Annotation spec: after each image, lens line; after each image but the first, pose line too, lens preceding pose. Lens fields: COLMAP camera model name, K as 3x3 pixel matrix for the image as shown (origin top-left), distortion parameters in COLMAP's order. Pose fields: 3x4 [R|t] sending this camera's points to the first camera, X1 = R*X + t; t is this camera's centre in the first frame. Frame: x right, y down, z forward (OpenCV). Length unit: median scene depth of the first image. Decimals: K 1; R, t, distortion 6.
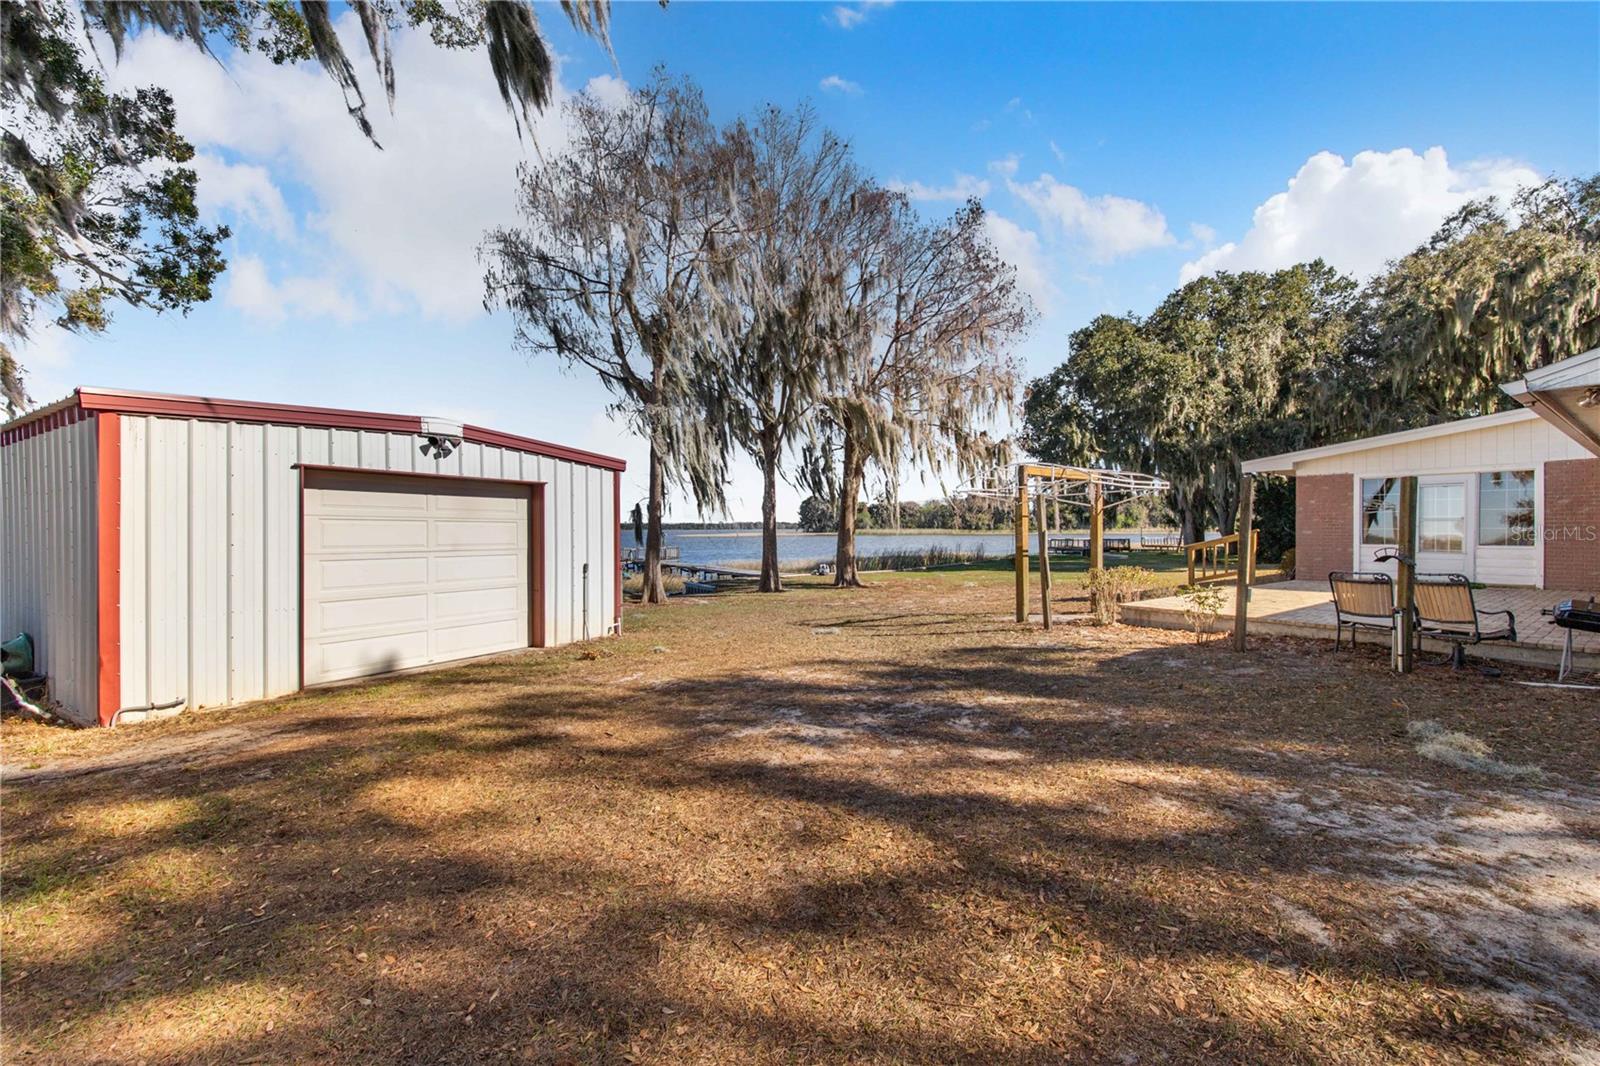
lens RADIAL K [[617.2, 0, 813.6], [0, 617.2, 549.3], [0, 0, 1]] dist [0.001305, -0.004912]
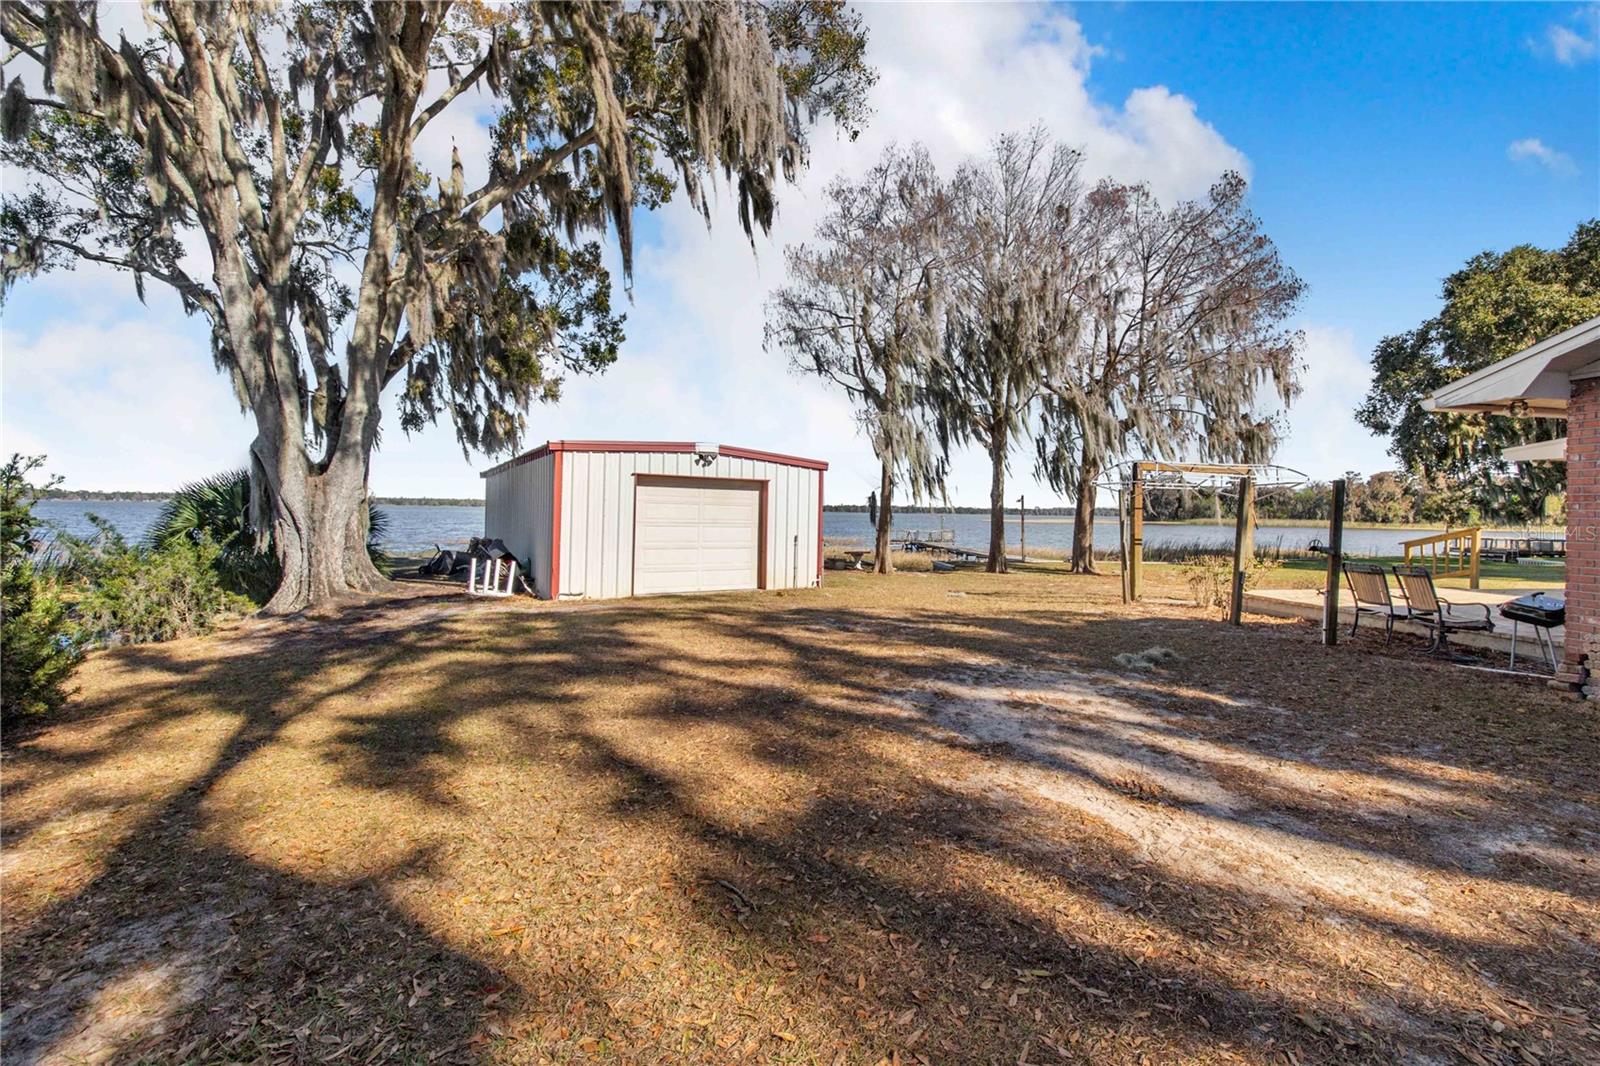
lens RADIAL K [[644.4, 0, 836.1], [0, 644.4, 525.5], [0, 0, 1]] dist [-0.029958, 0.000052]
pose [[0.896229, 0.027996, -0.442707, 0.177570], [-0.034336, 0.999390, -0.006311, 0.003052], [0.442260, 0.020857, 0.896644, -0.143532]]
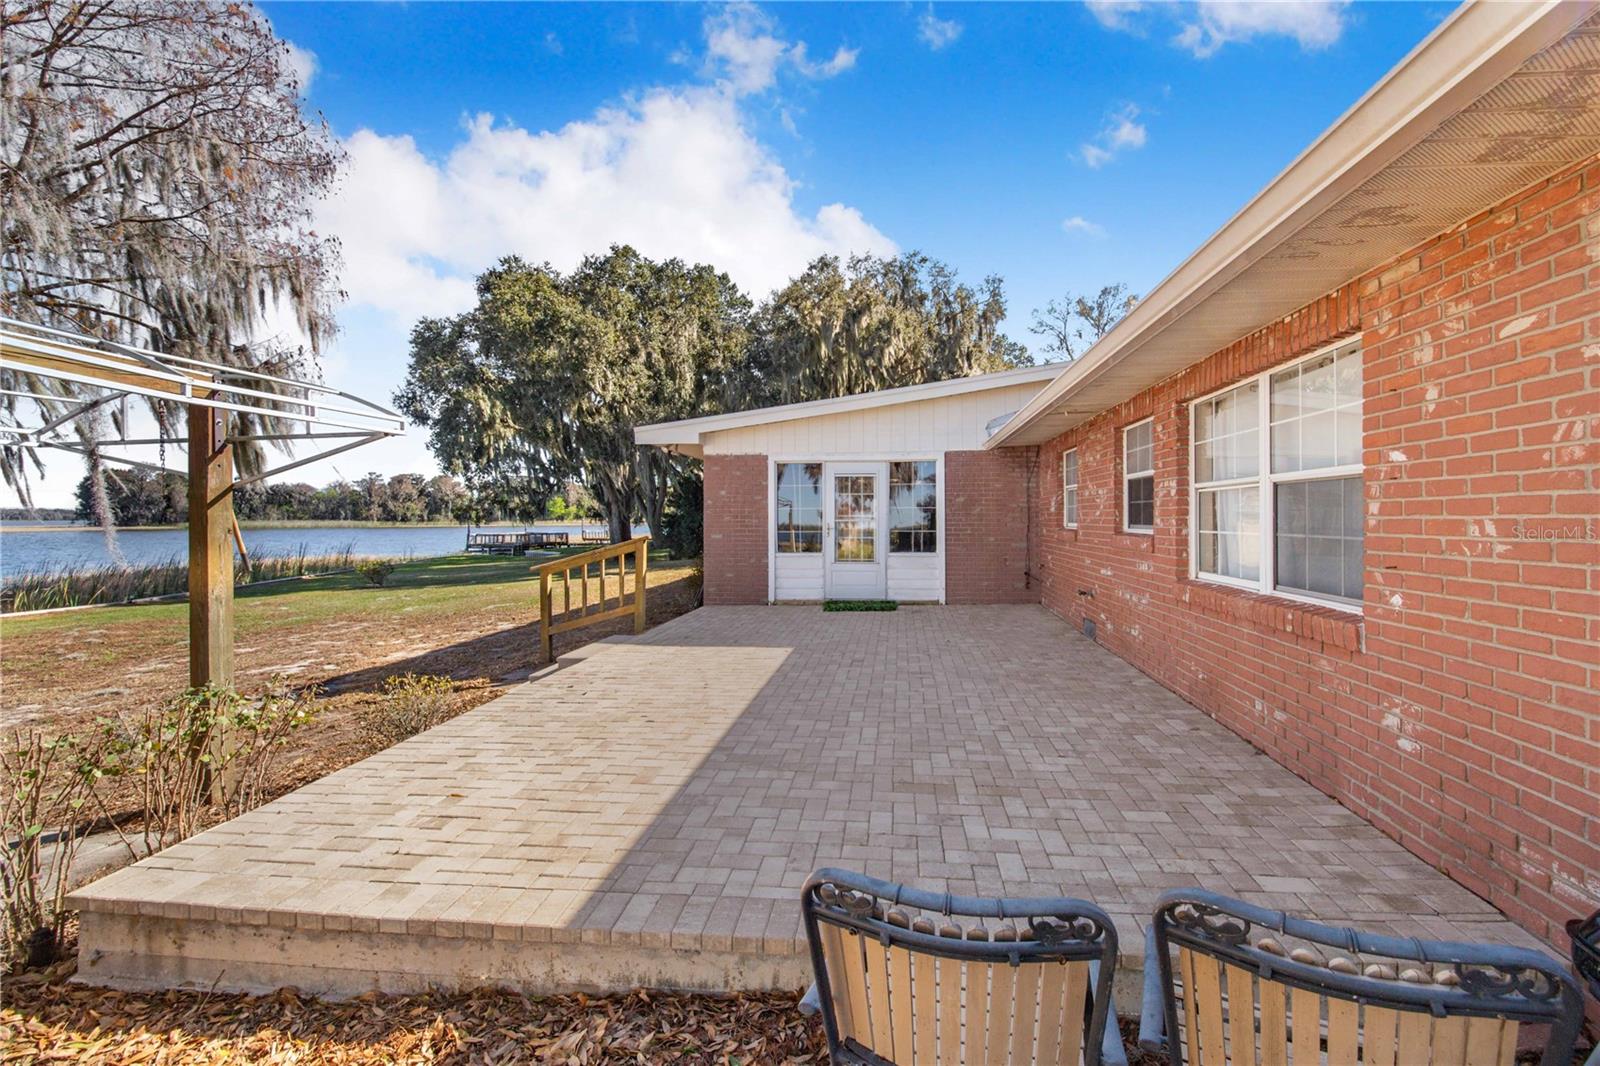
lens RADIAL K [[644.4, 0, 836.1], [0, 644.4, 525.5], [0, 0, 1]] dist [-0.029958, 0.000052]
pose [[0.656325, -0.001830, 0.754476, 0.239640], [0.021426, 0.999639, -0.016213, -0.016486], [-0.754174, 0.026806, 0.656127, 0.306164]]
